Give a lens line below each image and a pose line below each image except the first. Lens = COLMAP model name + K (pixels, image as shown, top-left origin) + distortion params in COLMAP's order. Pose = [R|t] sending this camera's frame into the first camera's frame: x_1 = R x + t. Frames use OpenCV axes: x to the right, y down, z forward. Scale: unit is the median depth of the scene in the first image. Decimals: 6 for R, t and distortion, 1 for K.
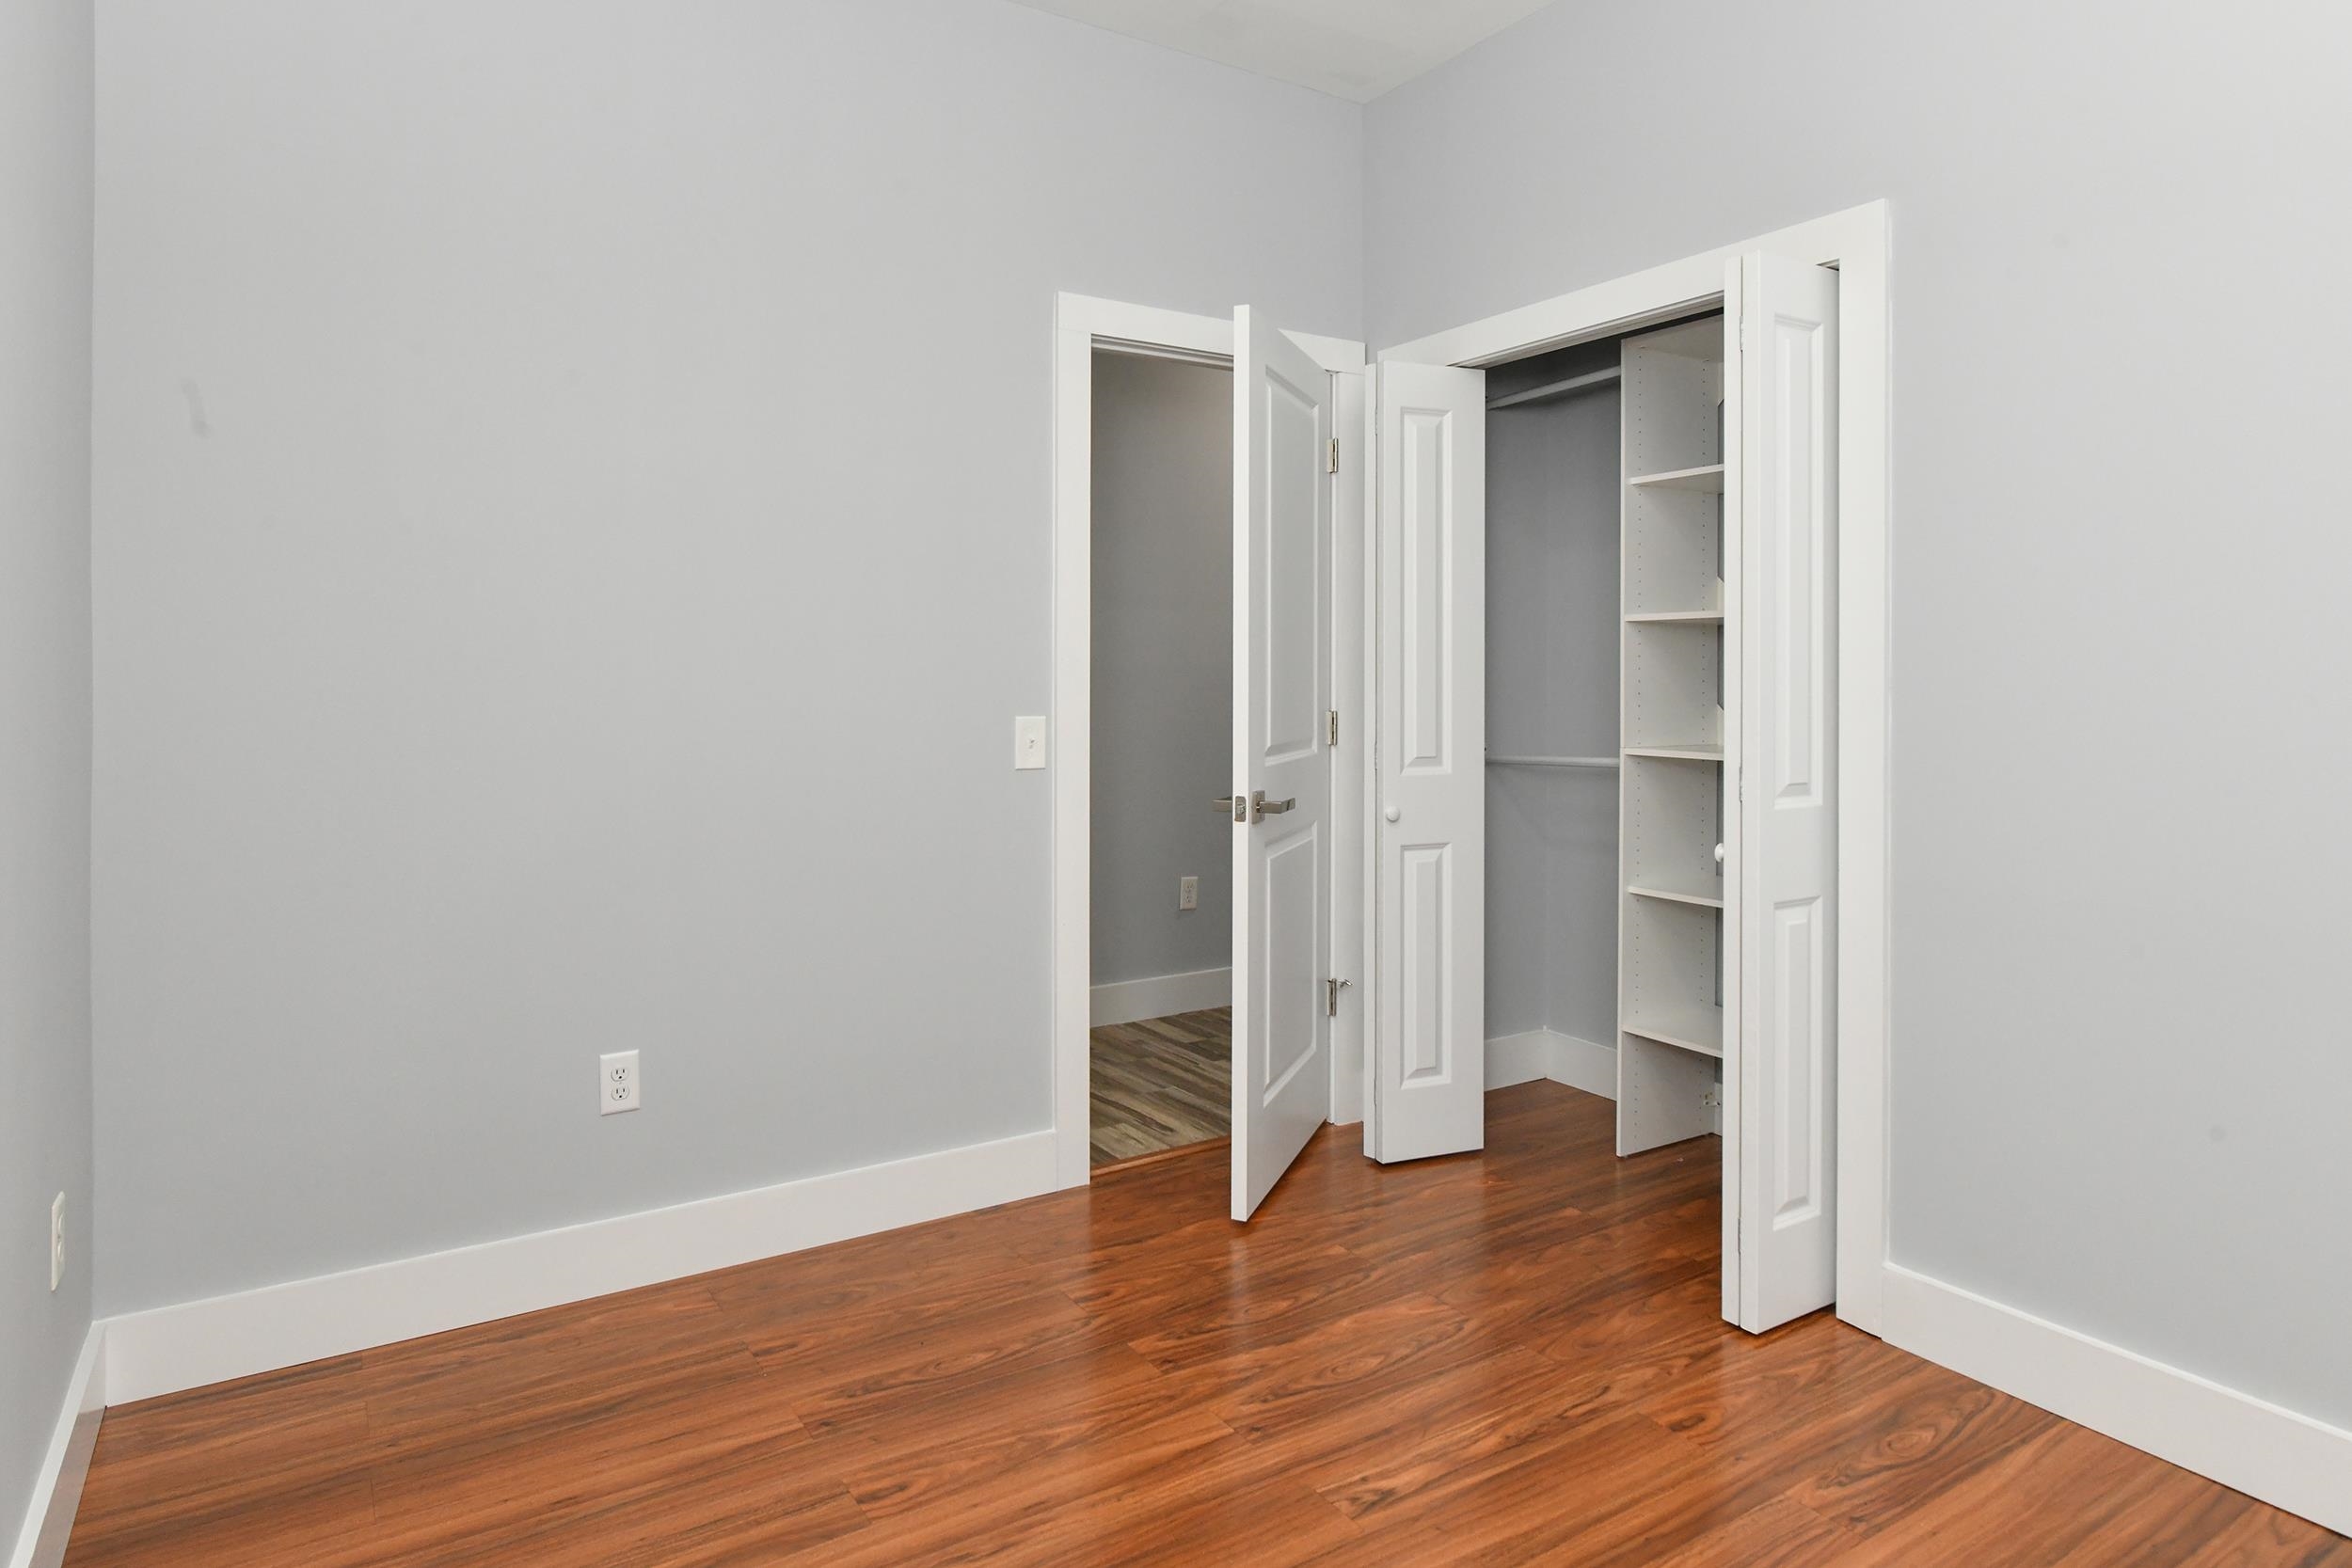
lens RADIAL K [[1330.4, 0, 1211.4], [0, 1330.4, 703.2], [0, 0, 1]] dist [0.005718, 0.000255]
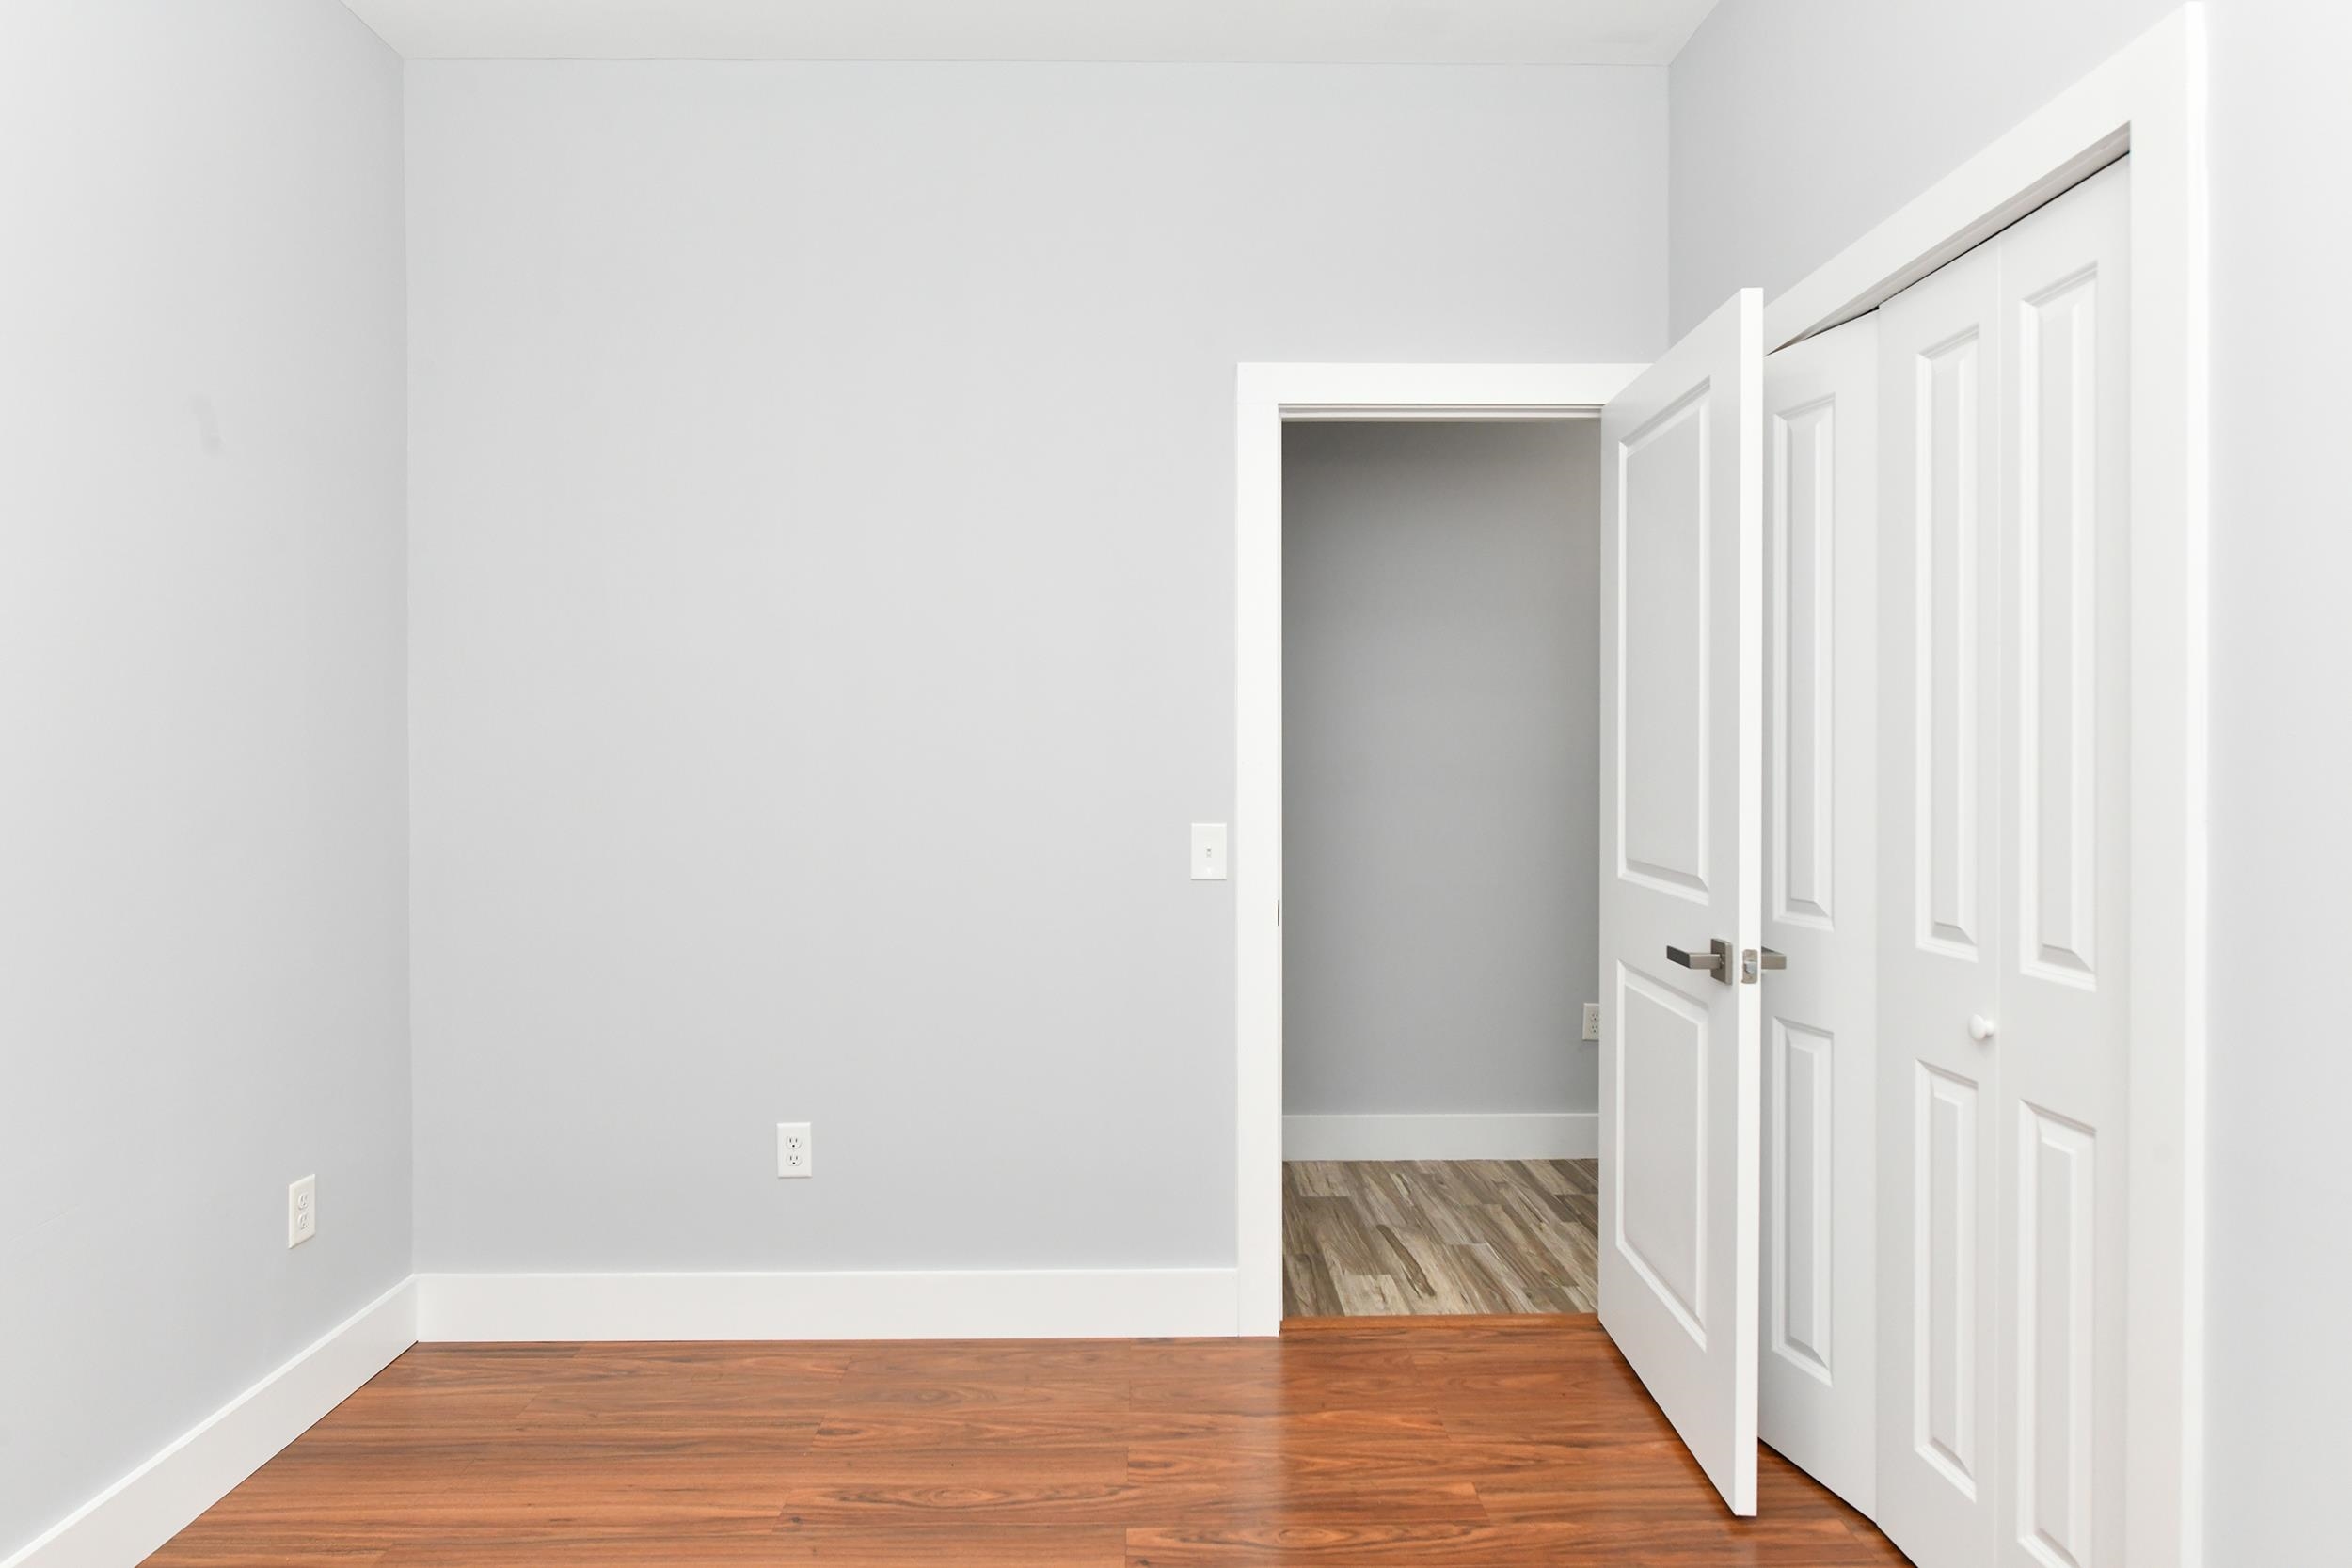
lens RADIAL K [[1330.4, 0, 1199.5], [0, 1330.4, 770.9], [0, 0, 1]] dist [0.005718, 0.000255]
pose [[0.847197, -0.000798, -0.531279, 0.437381], [-0.004352, 0.999955, -0.008441, -0.022218], [0.531262, 0.009463, 0.847155, 0.247446]]
